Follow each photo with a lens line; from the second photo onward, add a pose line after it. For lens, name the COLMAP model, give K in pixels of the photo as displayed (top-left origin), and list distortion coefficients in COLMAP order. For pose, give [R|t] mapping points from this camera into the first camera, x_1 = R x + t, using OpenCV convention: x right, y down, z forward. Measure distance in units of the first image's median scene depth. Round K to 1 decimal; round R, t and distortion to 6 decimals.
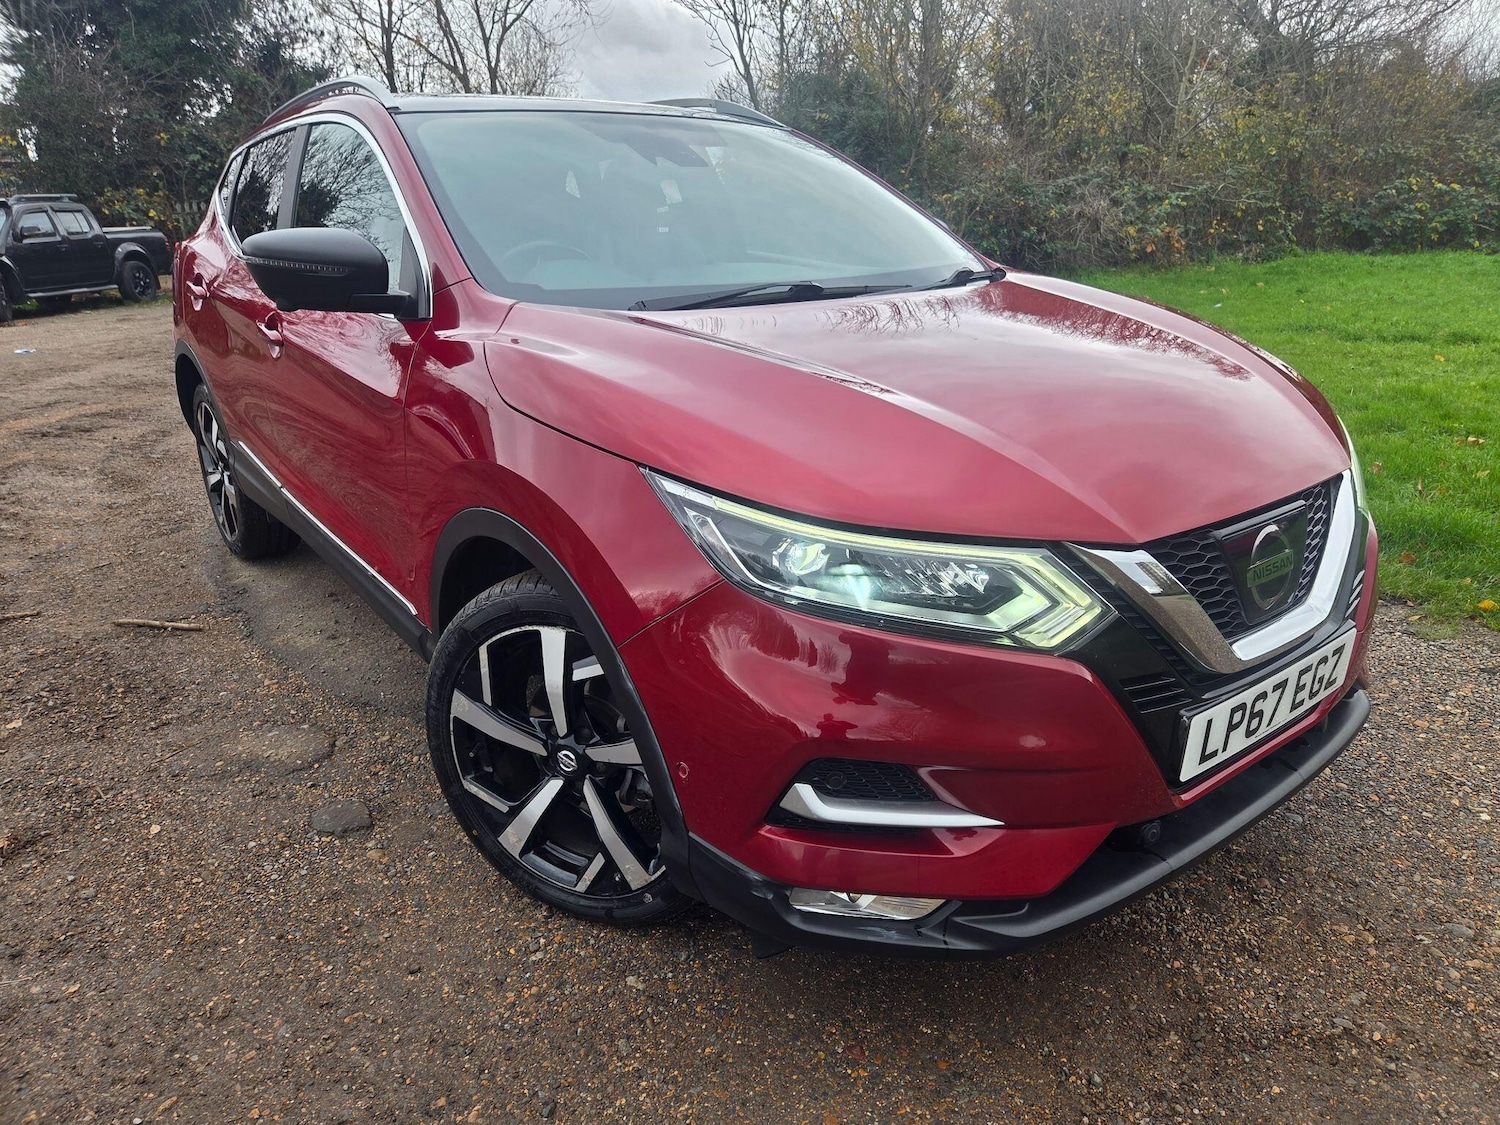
lens RADIAL K [[1024.1, 0, 773.6], [0, 1024.1, 569.7], [0, 0, 1]] dist [0.077969, -0.069694]
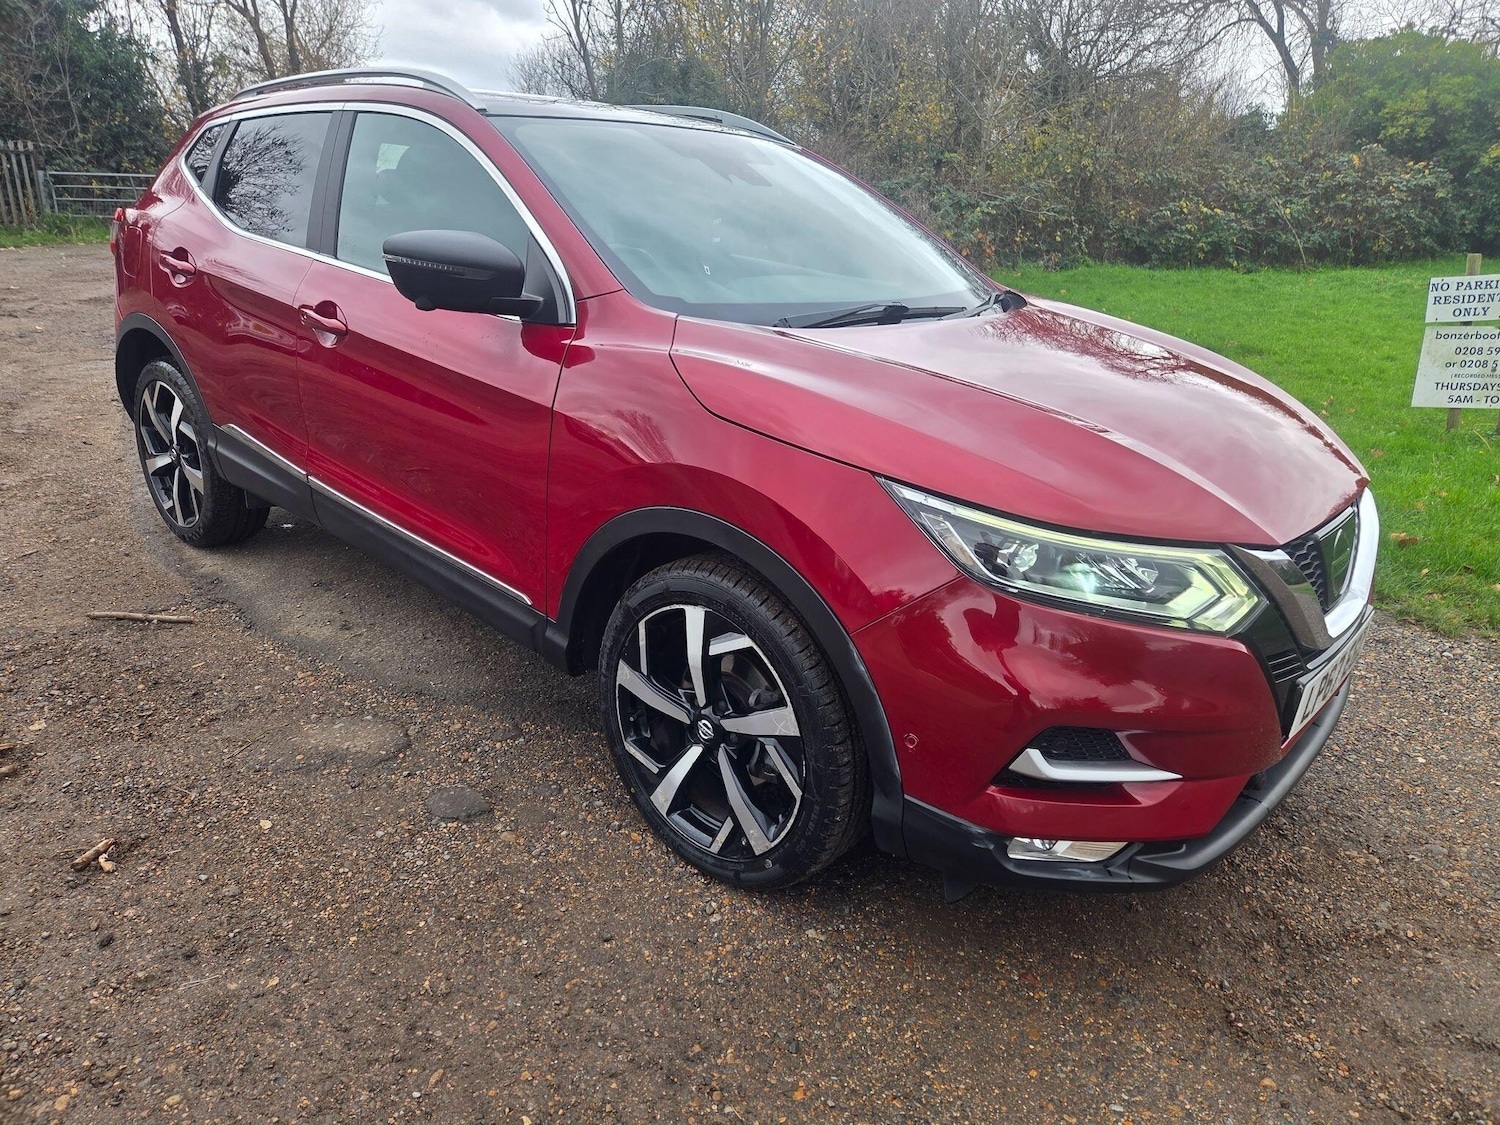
lens RADIAL K [[1024.2, 0, 764.9], [0, 1024.2, 556.1], [0, 0, 1]] dist [0.082332, -0.072926]
pose [[0.980969, -0.001453, 0.194159, -0.335670], [0.000305, 0.999982, 0.005940, -0.013150], [-0.194164, -0.005768, 0.980952, -0.065777]]
